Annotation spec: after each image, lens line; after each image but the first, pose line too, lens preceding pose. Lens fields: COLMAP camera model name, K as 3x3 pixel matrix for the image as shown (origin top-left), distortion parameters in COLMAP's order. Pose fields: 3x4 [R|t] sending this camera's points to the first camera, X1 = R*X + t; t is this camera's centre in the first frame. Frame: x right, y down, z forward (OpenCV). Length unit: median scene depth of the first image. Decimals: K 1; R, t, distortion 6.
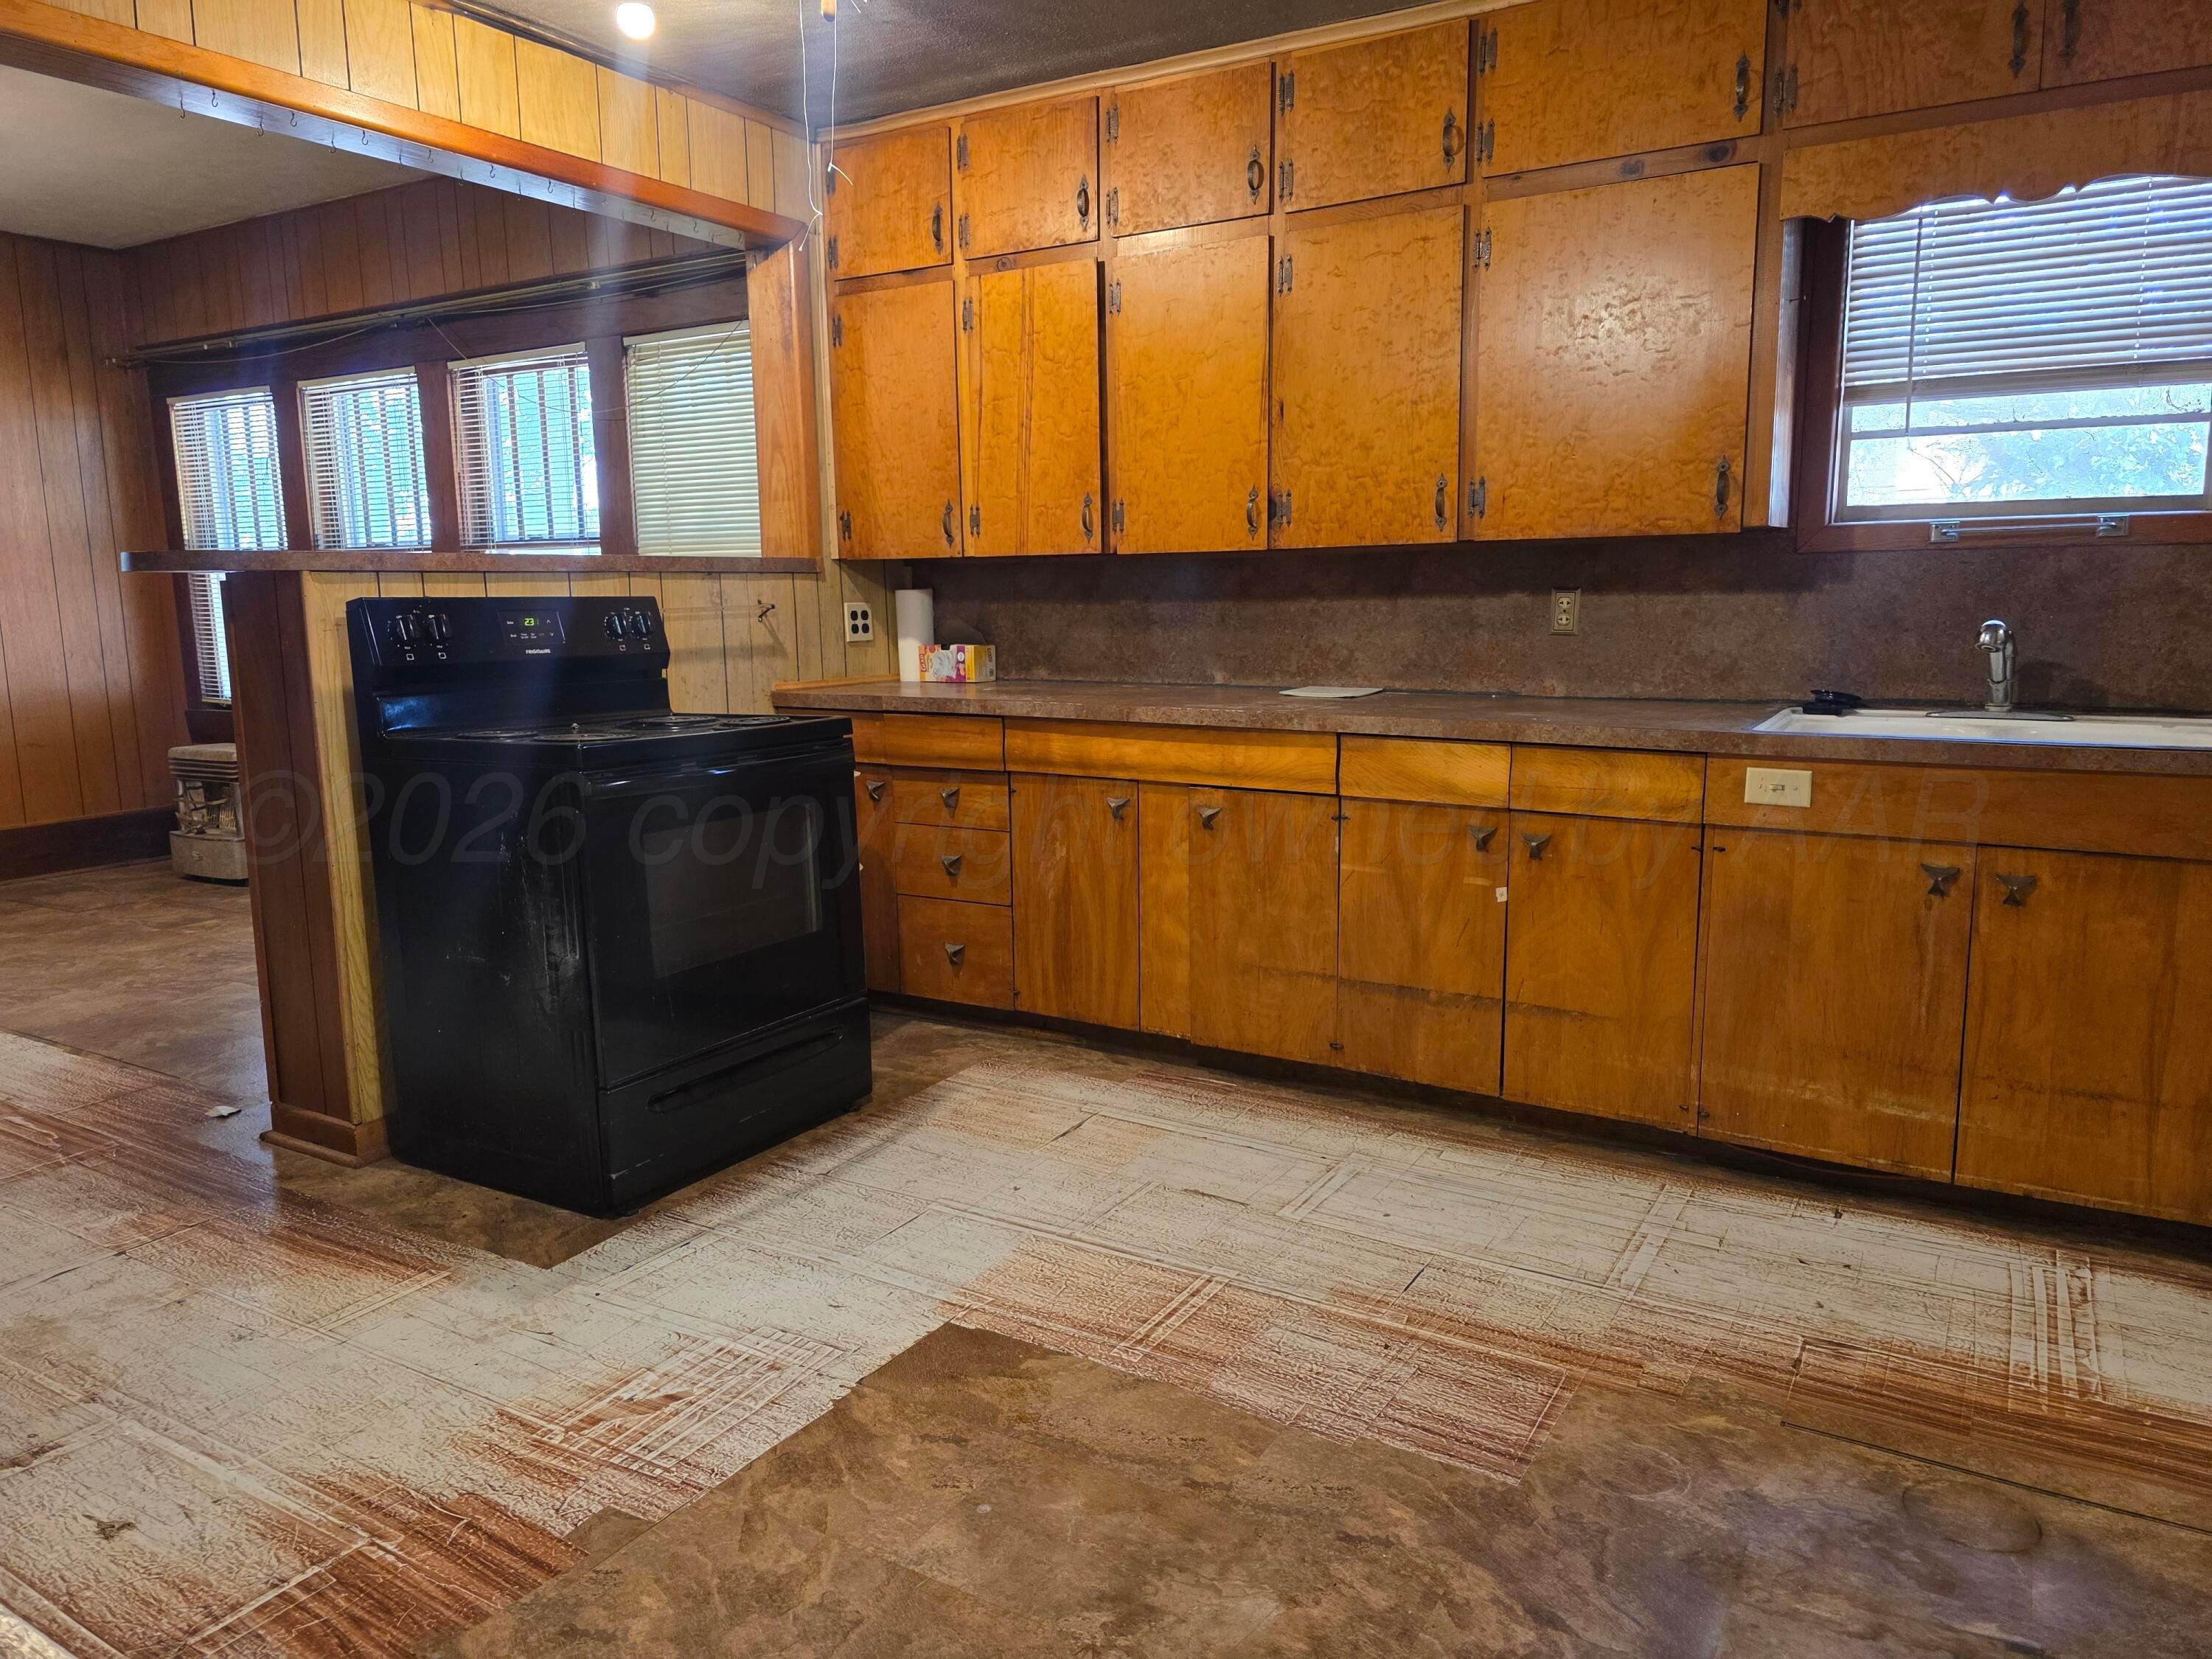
lens RADIAL K [[1489.7, 0, 1105.7], [0, 1489.7, 835.7], [0, 0, 1]] dist [0.072727, -0.069693]
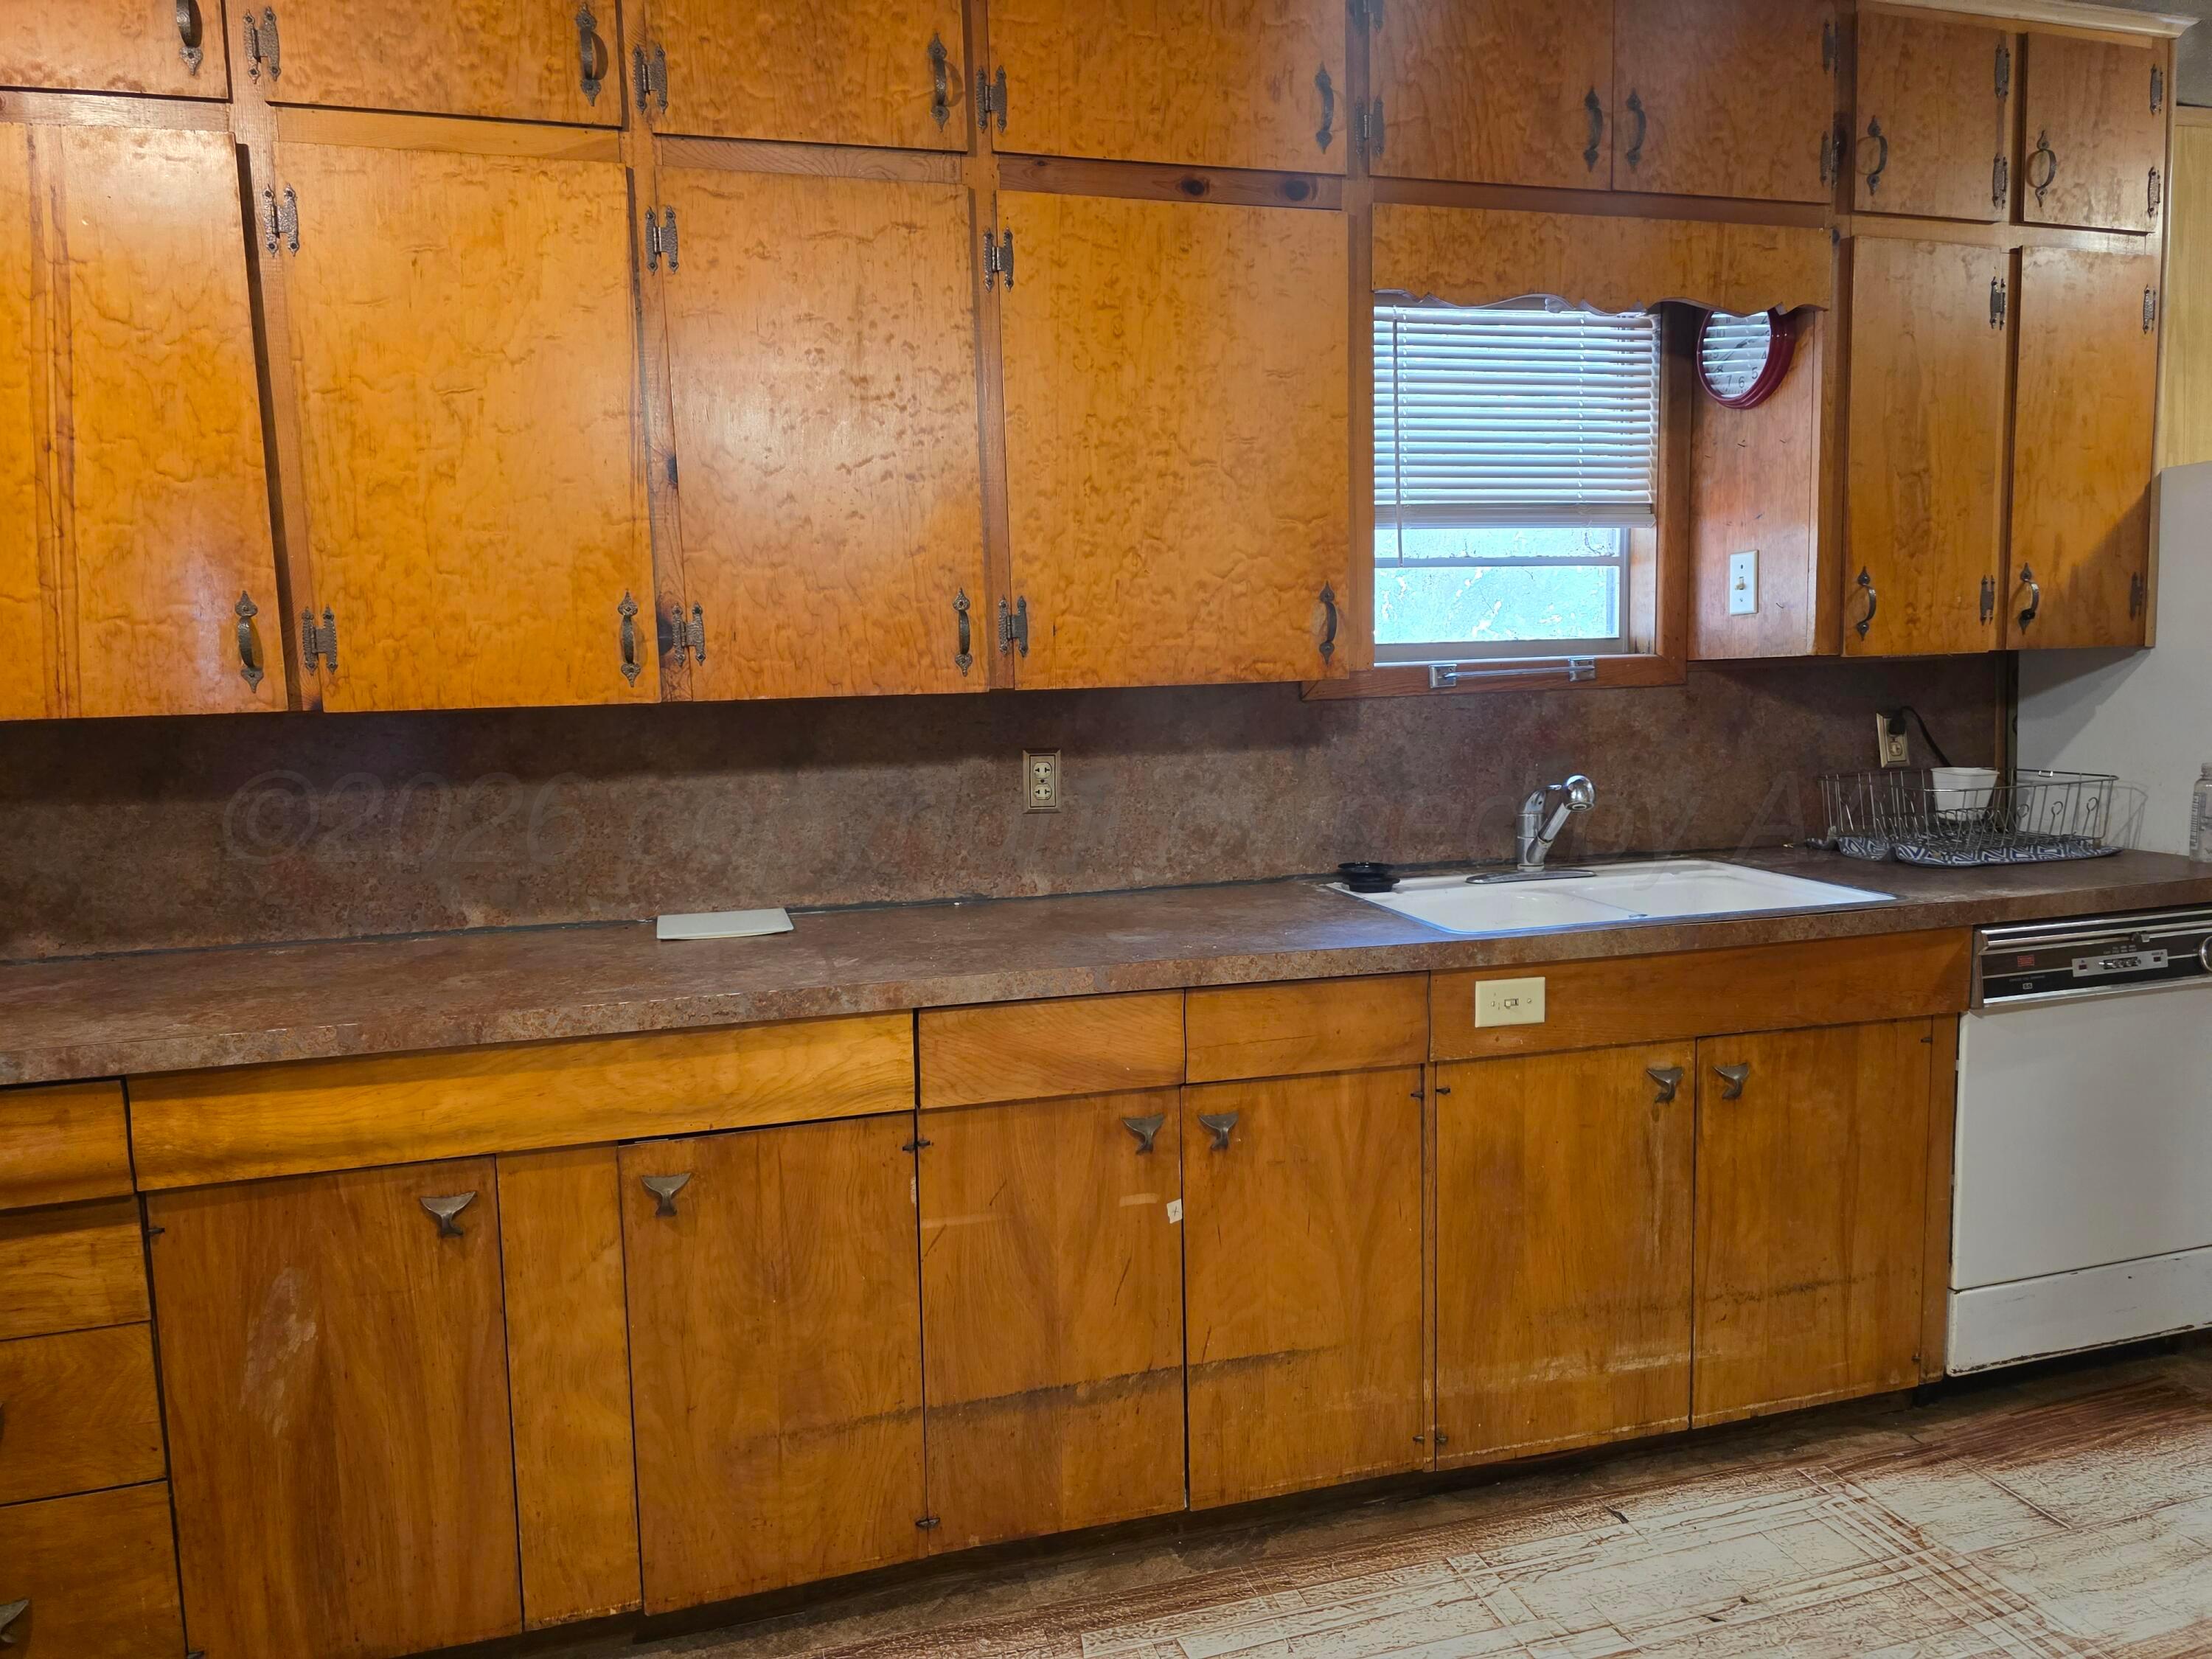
lens RADIAL K [[1488.6, 0, 1110.8], [0, 1488.6, 844.8], [0, 0, 1]] dist [0.078193, -0.083066]
pose [[0.678130, -0.091811, 0.729185, -0.229239], [0.140913, 0.990001, -0.006396, -0.123360], [-0.721307, 0.107089, 0.684287, 0.546256]]
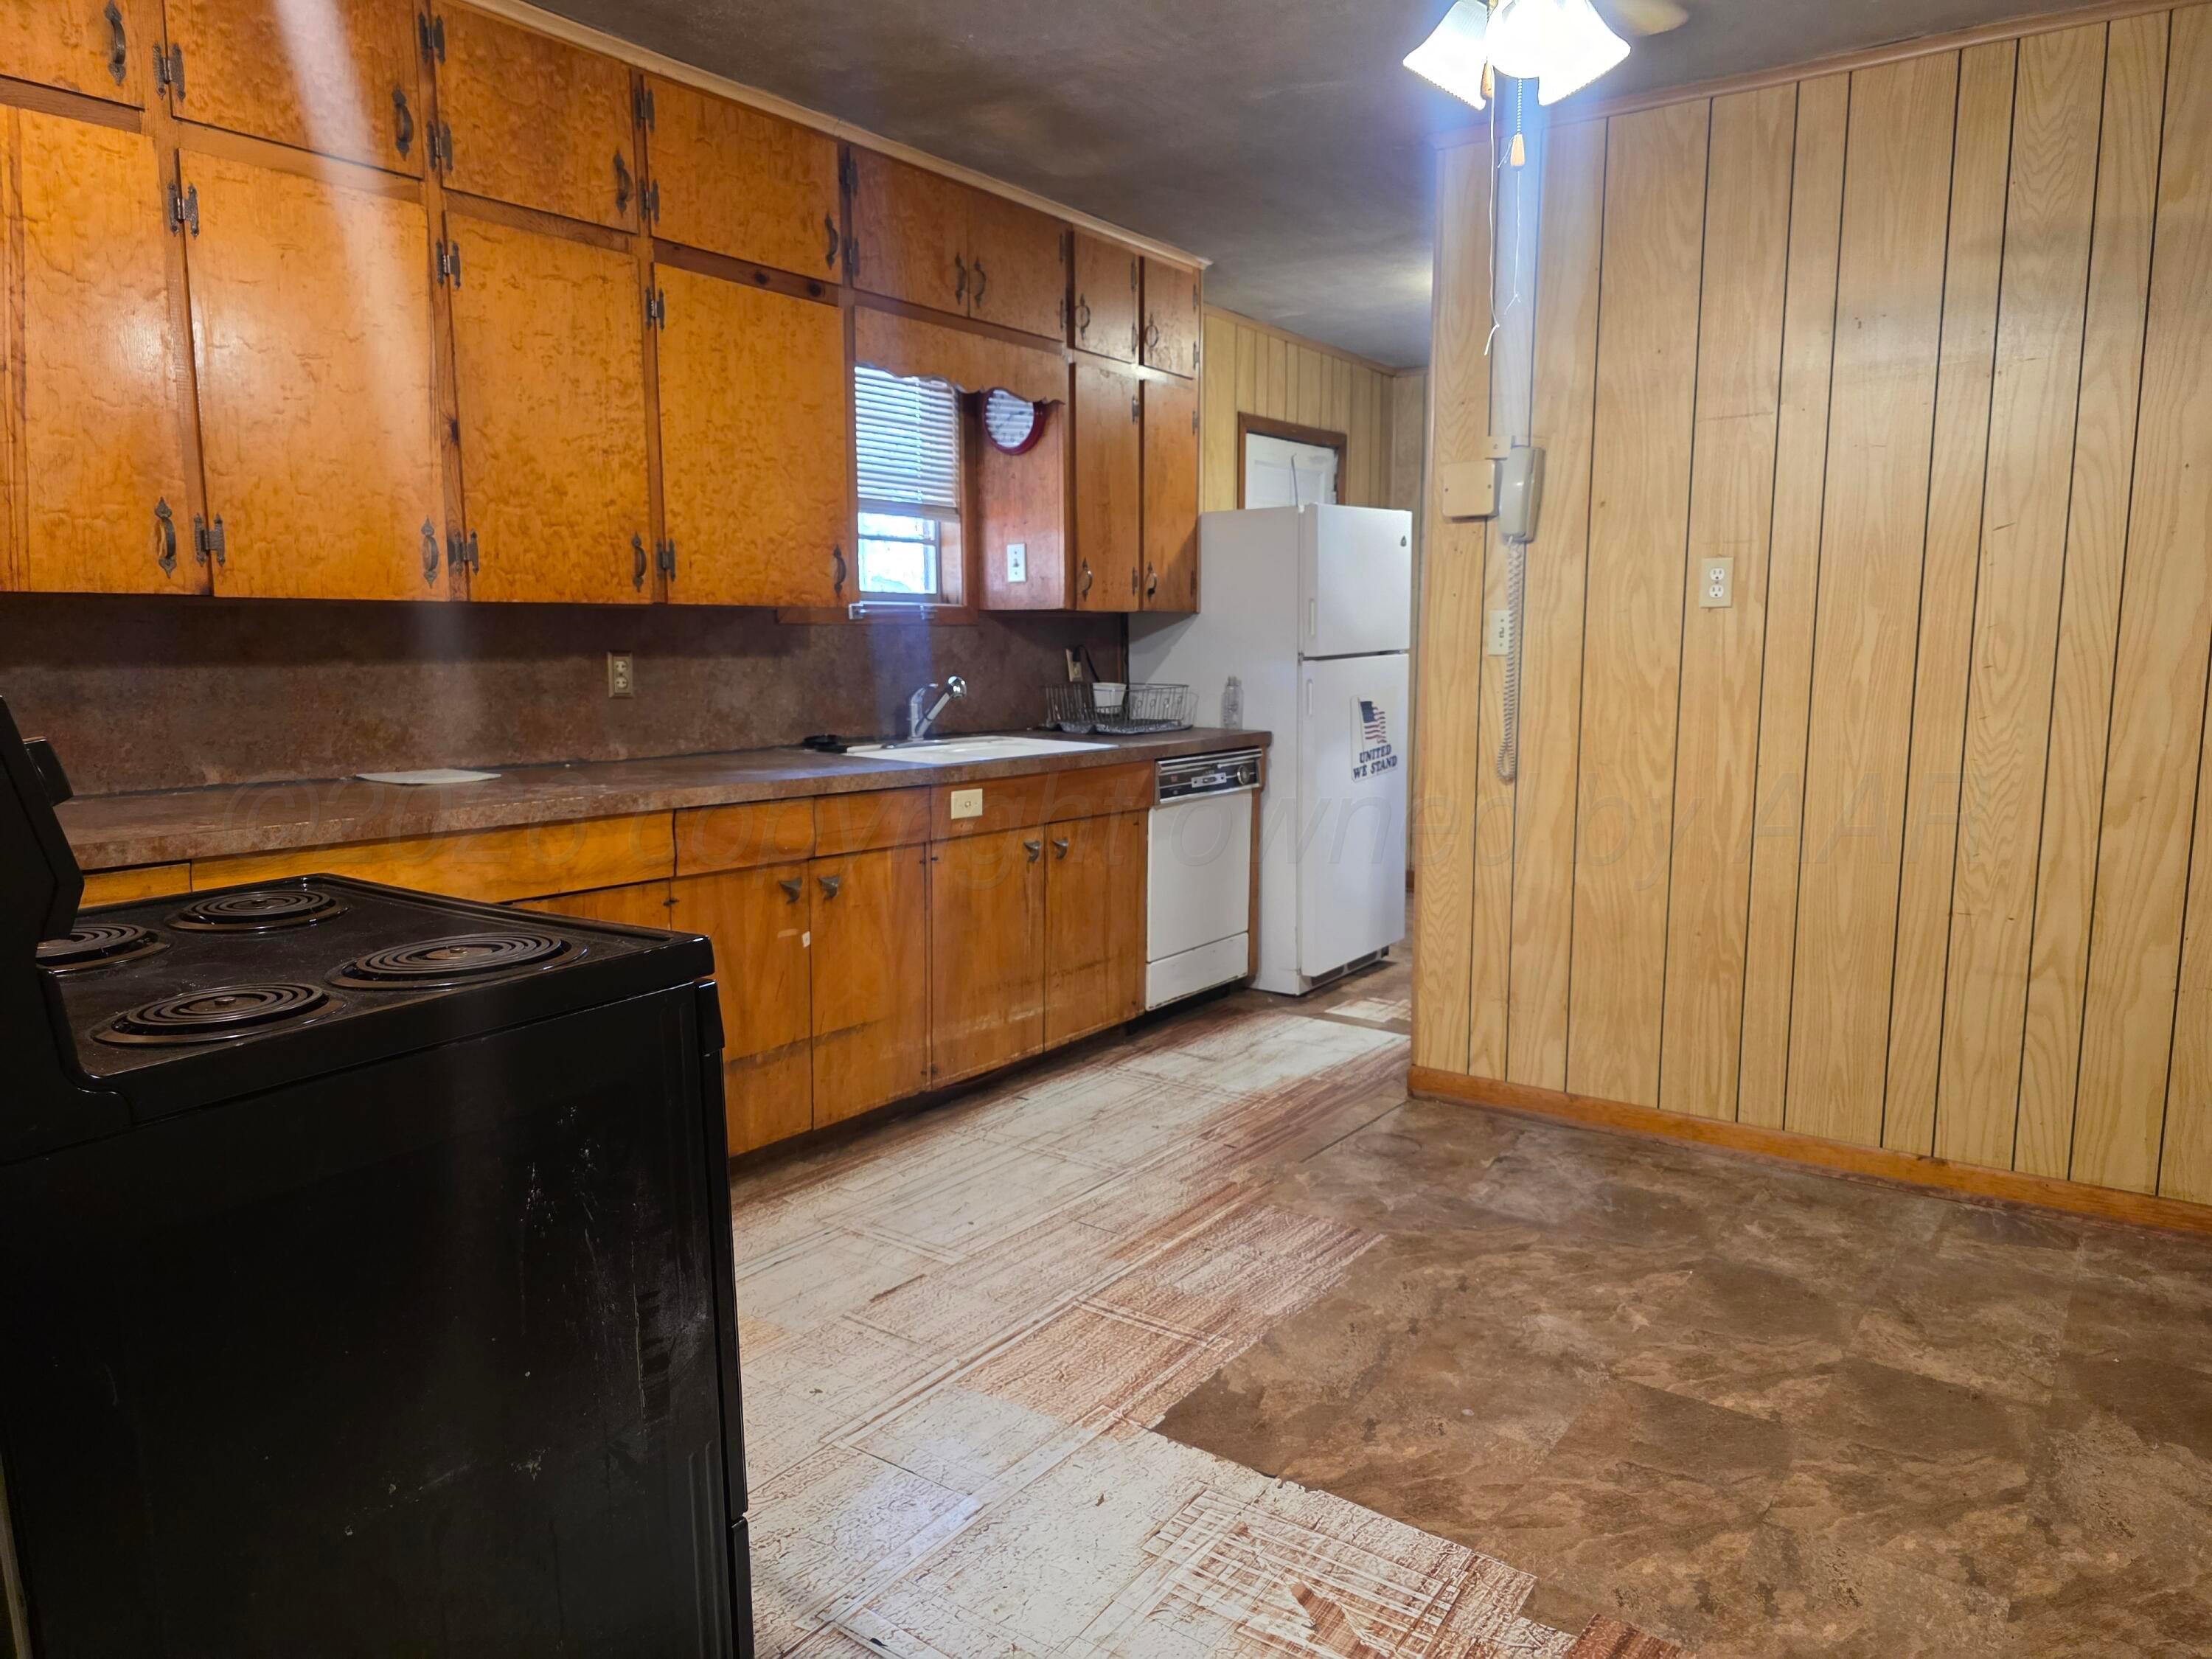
lens RADIAL K [[1478.1, 0, 1112.7], [0, 1478.1, 869.2], [0, 0, 1]] dist [0.051091, -0.051699]
pose [[0.081758, -0.147242, 0.985716, -0.750869], [0.160276, 0.978097, 0.132810, -0.114819], [-0.983680, 0.147128, 0.103567, 0.671091]]
